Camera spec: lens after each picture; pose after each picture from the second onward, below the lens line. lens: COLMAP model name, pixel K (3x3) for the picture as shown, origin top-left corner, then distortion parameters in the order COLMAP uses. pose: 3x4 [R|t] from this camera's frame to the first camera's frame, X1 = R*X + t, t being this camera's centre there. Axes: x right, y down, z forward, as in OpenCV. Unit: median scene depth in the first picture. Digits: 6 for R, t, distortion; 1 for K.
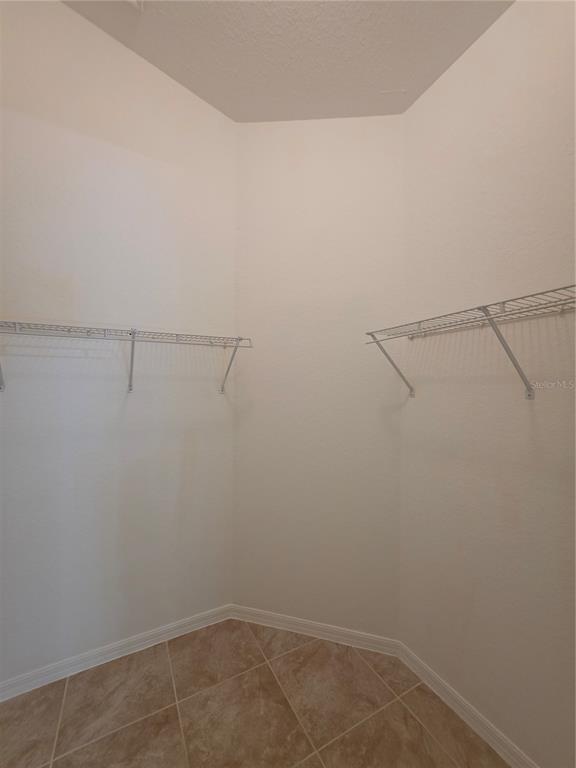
lens RADIAL K [[307.8, 0, 288.5], [0, 307.8, 384.8], [0, 0, 1]] dist [0.000234, 0.001083]
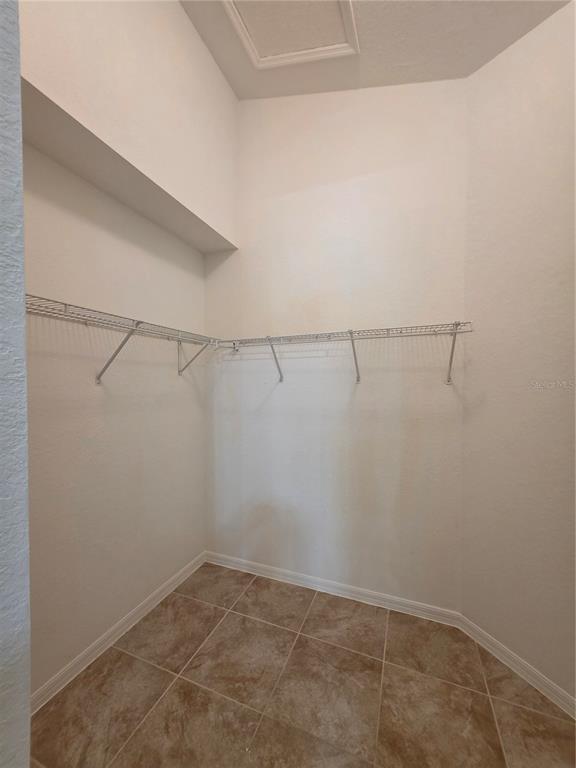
lens RADIAL K [[307.8, 0, 284.2], [0, 307.8, 384.6], [0, 0, 1]] dist [0.000234, 0.001083]
pose [[0.638914, -0.001518, -0.769277, 0.248495], [0.014809, 0.999837, 0.010326, 0.014978], [0.769136, -0.017990, 0.638832, 0.028539]]
